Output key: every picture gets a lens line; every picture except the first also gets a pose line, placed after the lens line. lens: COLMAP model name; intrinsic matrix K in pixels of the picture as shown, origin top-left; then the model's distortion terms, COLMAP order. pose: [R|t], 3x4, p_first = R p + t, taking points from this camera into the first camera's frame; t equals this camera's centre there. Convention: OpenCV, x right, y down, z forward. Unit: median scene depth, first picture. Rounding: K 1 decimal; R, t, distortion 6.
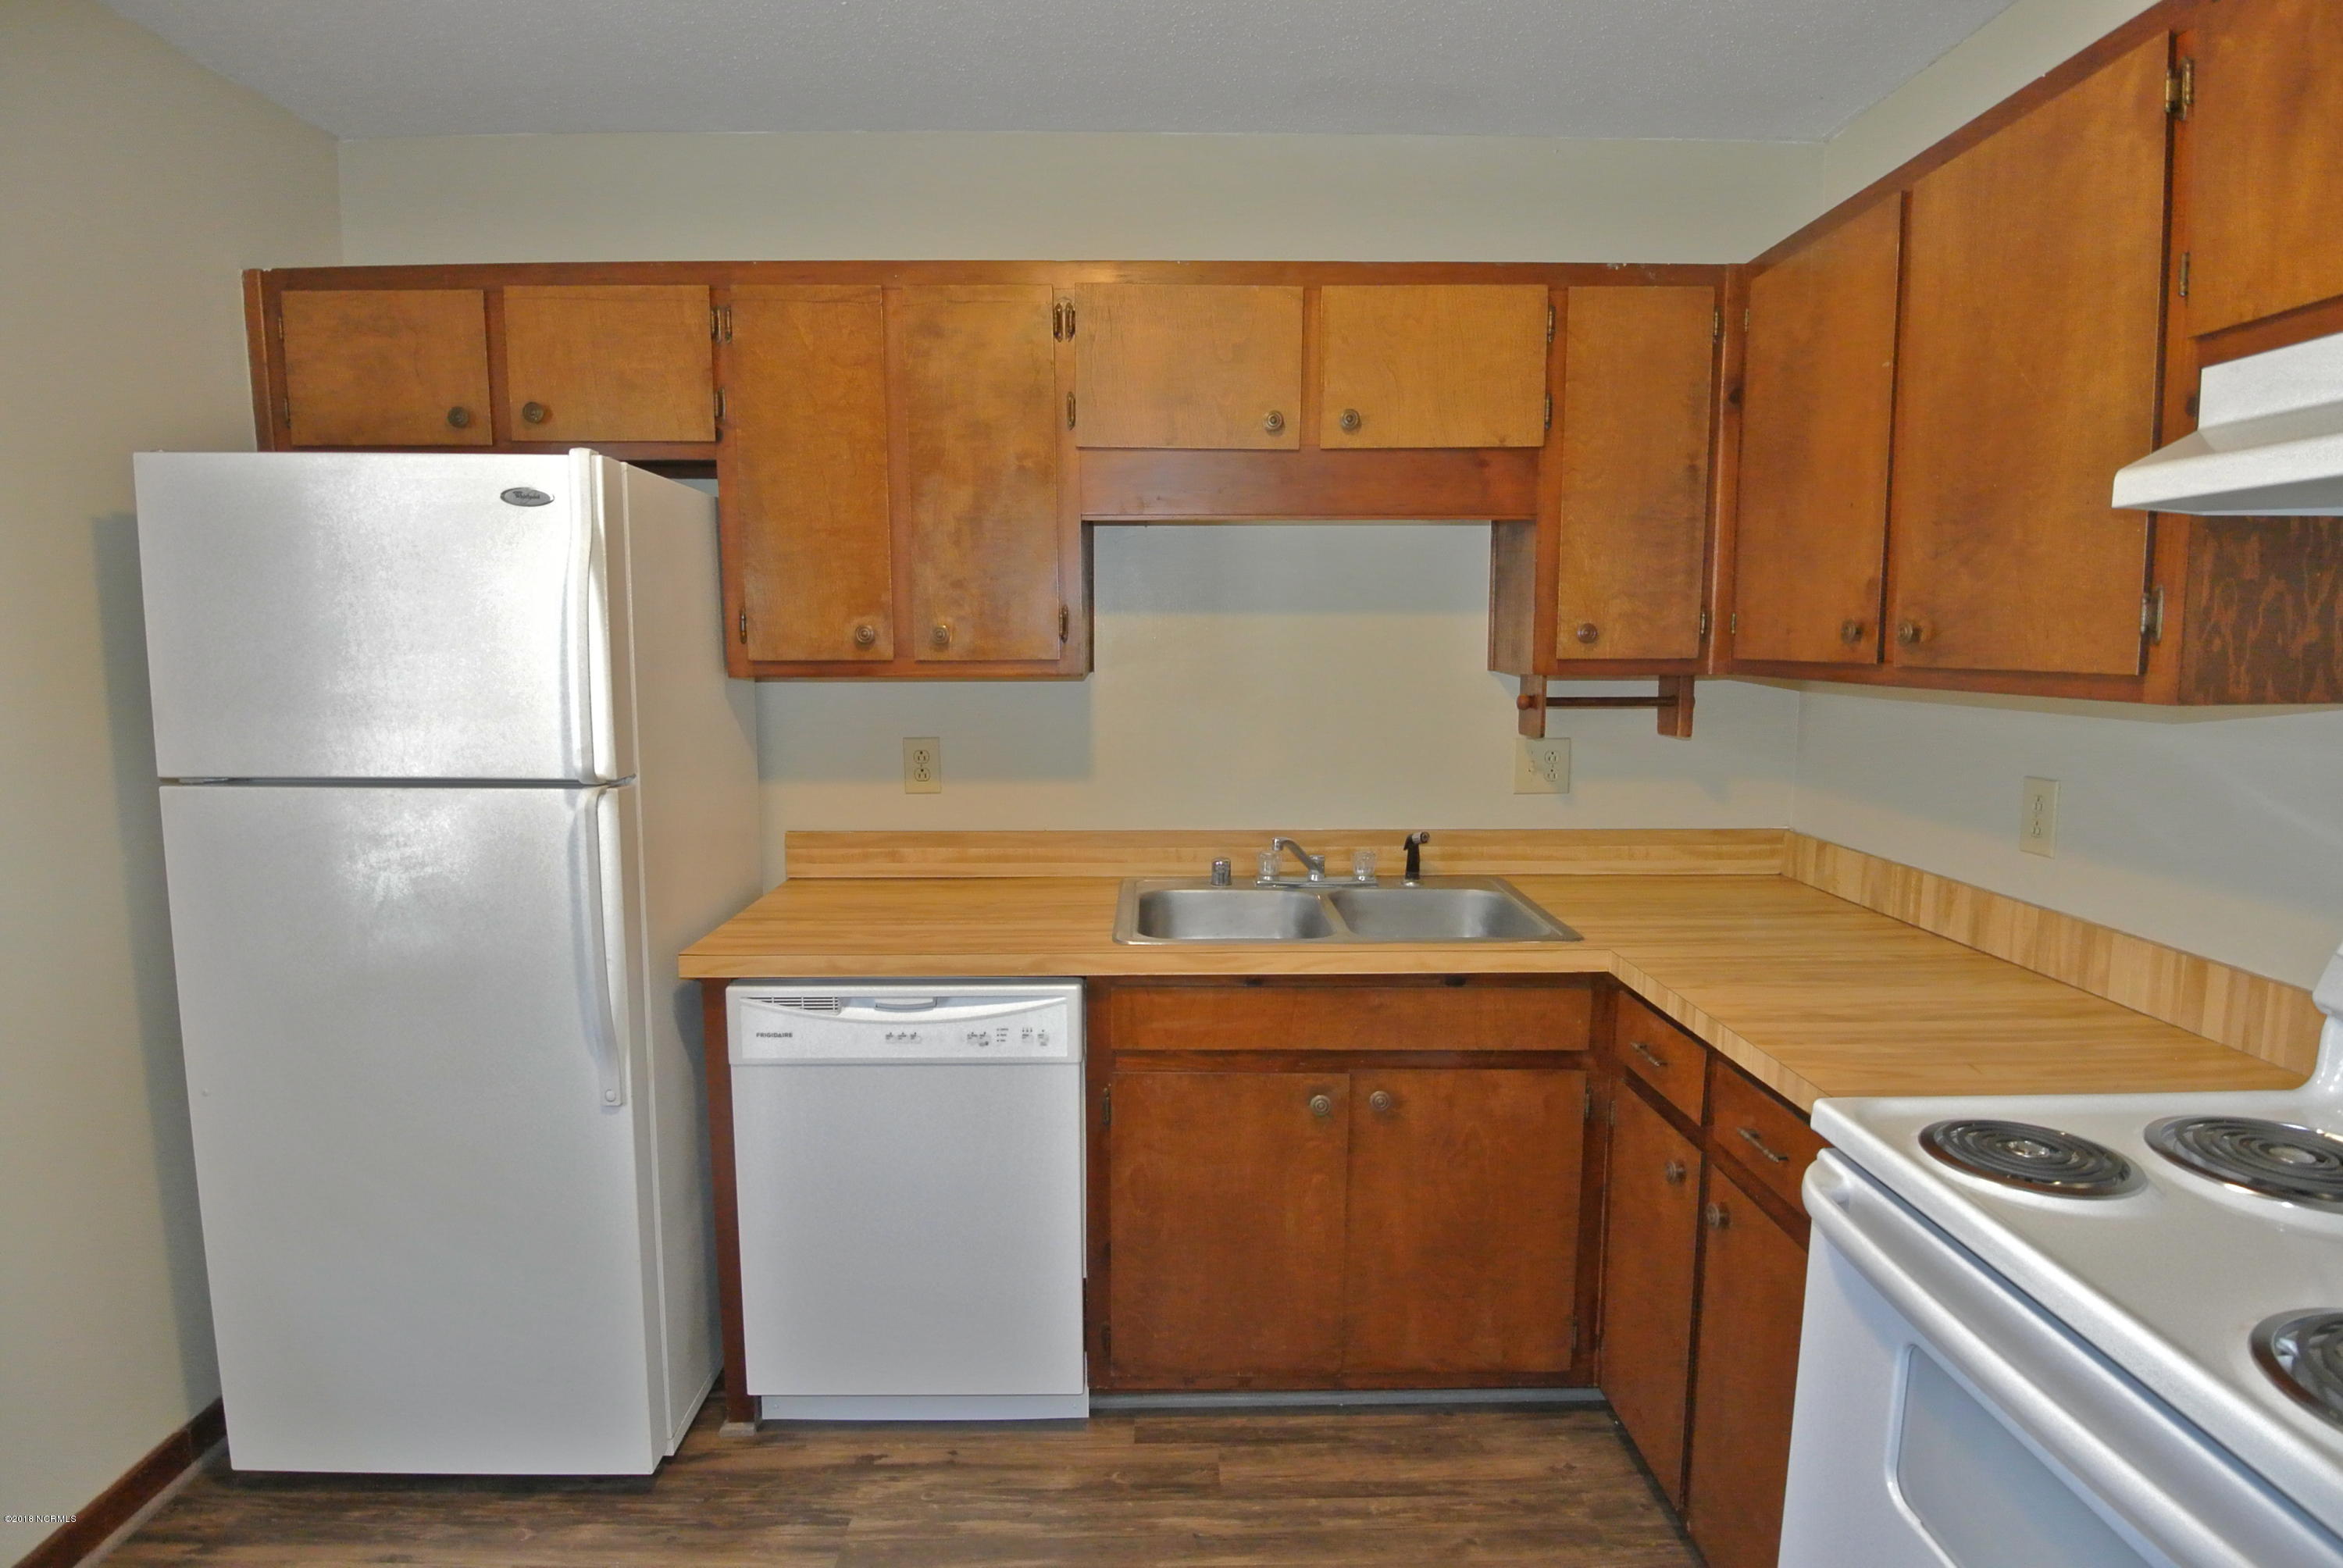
lens RADIAL K [[1236.8, 0, 1183.8], [0, 1236.8, 791.0], [0, 0, 1]] dist [-0.001280, -0.030878]
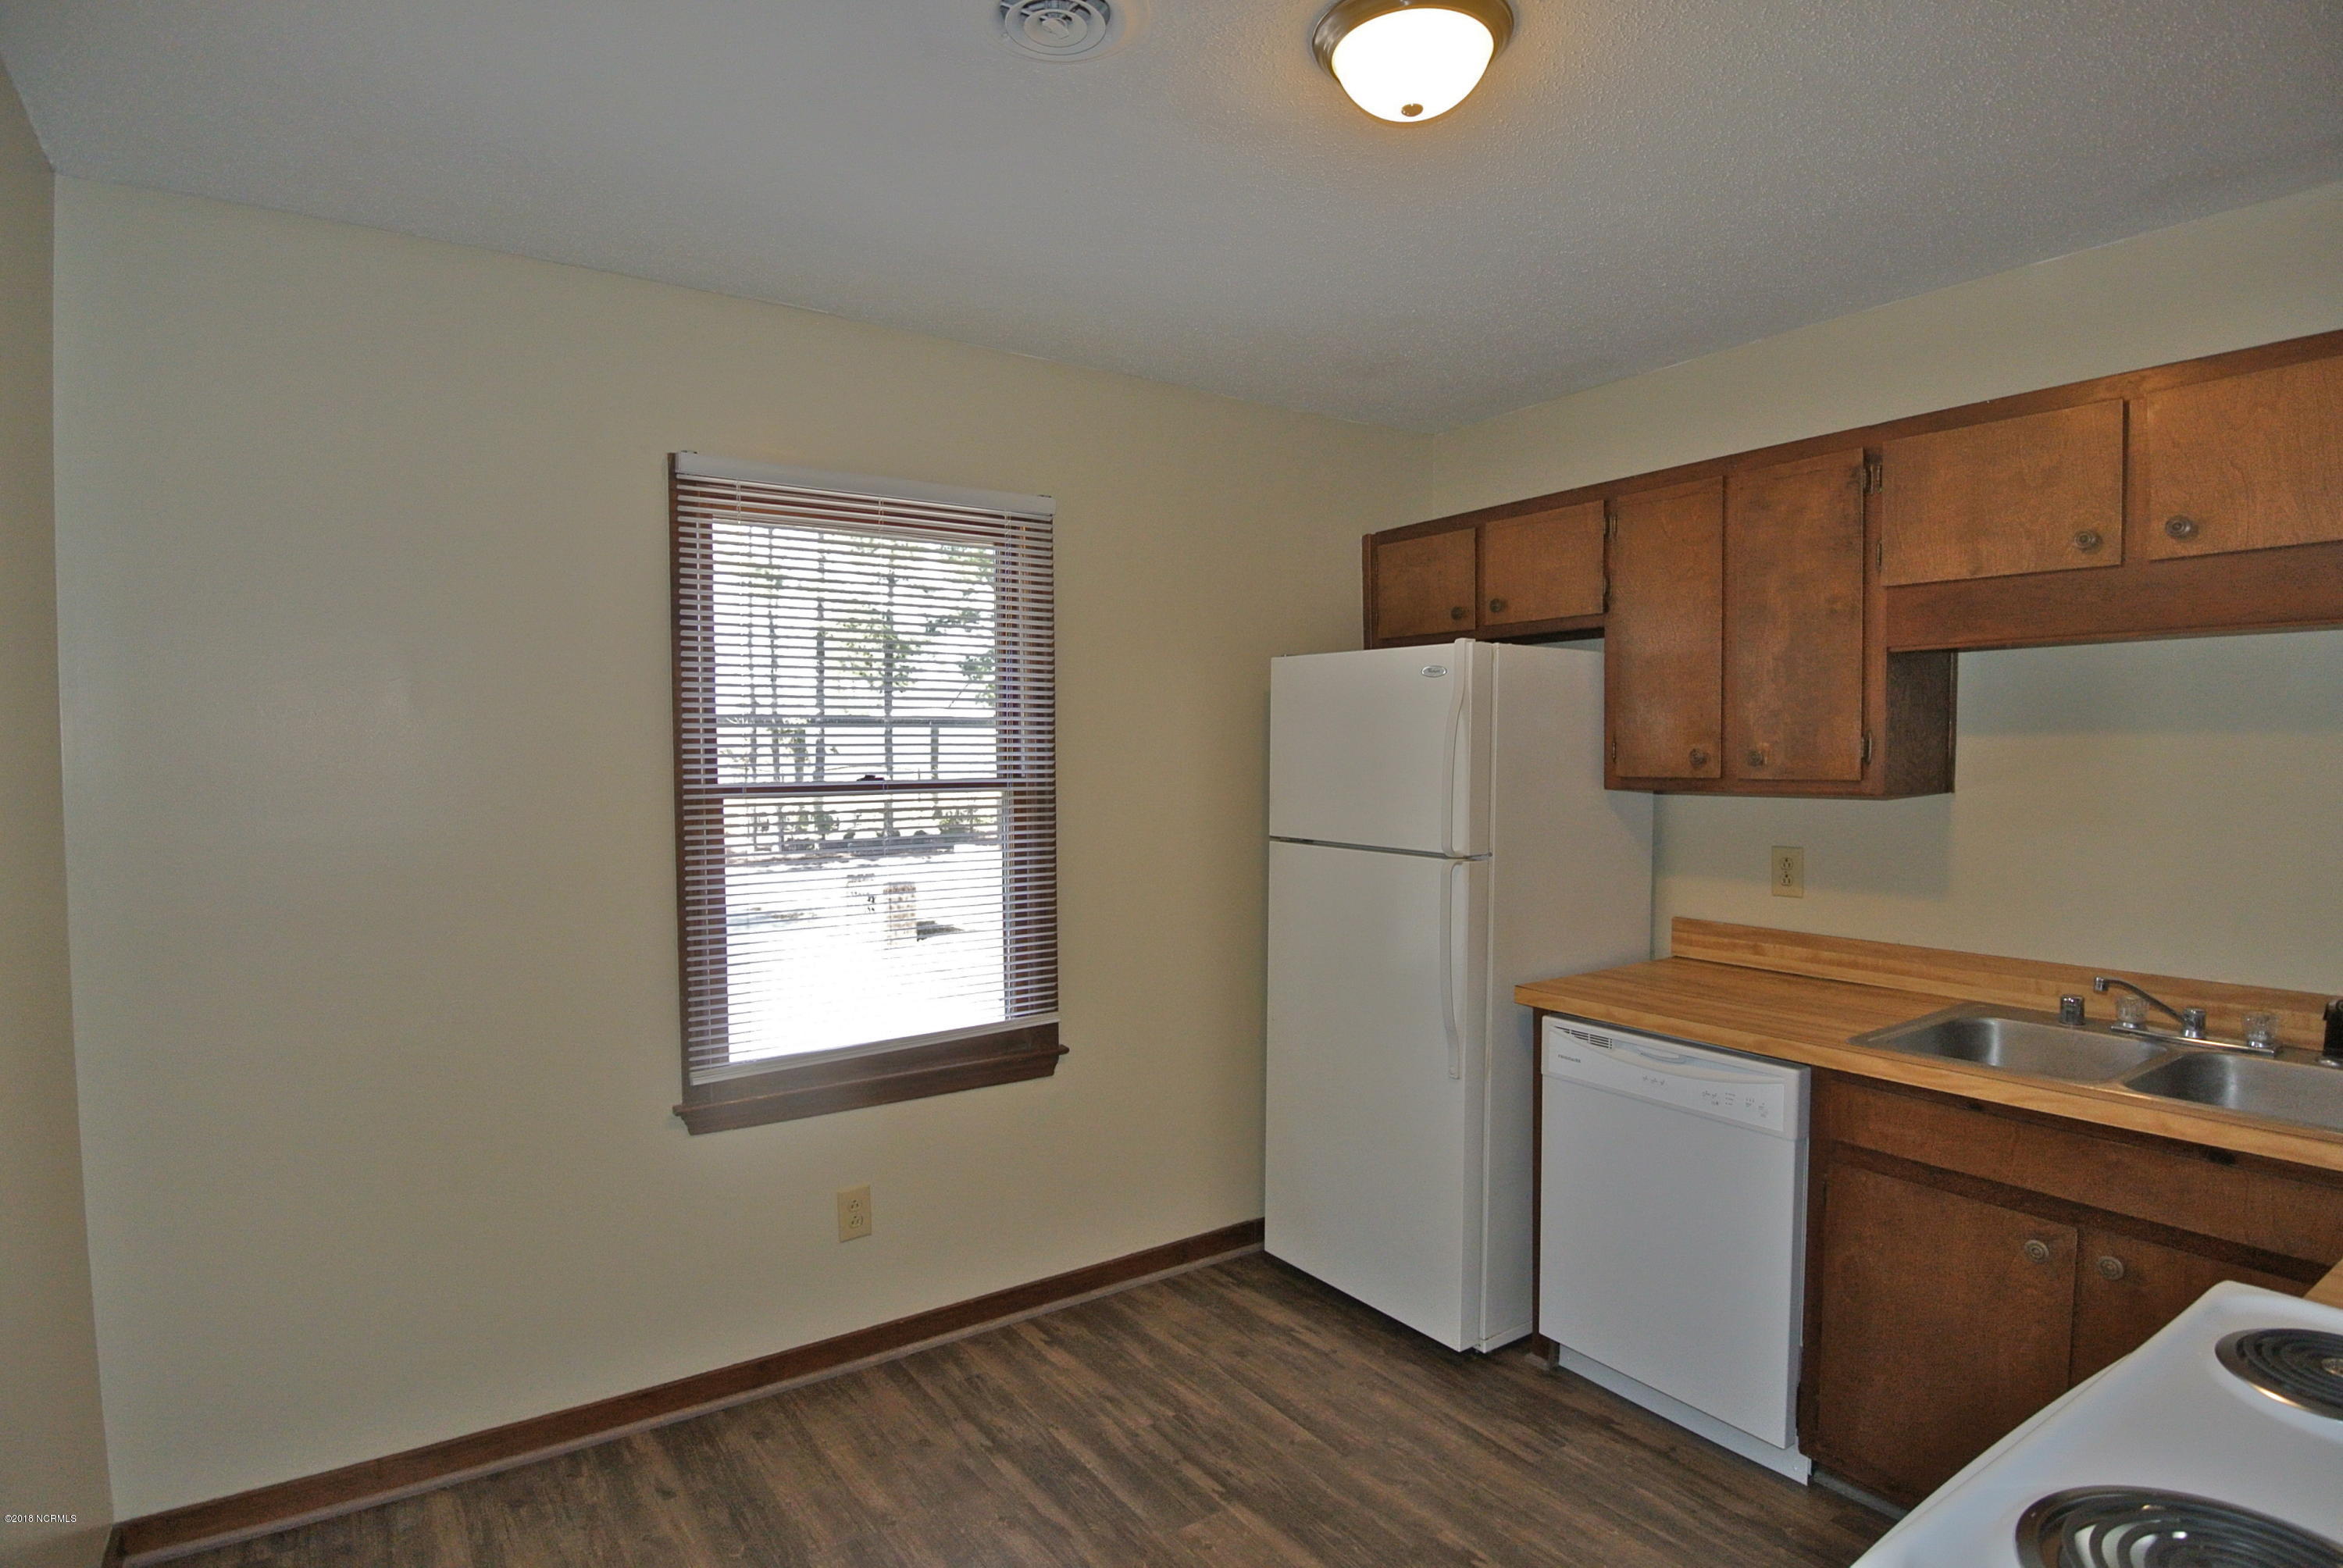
lens RADIAL K [[1236.8, 0, 1183.8], [0, 1236.8, 791.0], [0, 0, 1]] dist [-0.001280, -0.030878]
pose [[0.551572, 0.025194, -0.833746, 0.503679], [-0.098586, 0.994507, -0.035168, -0.000481], [0.828281, 0.101593, 0.551026, -0.094482]]
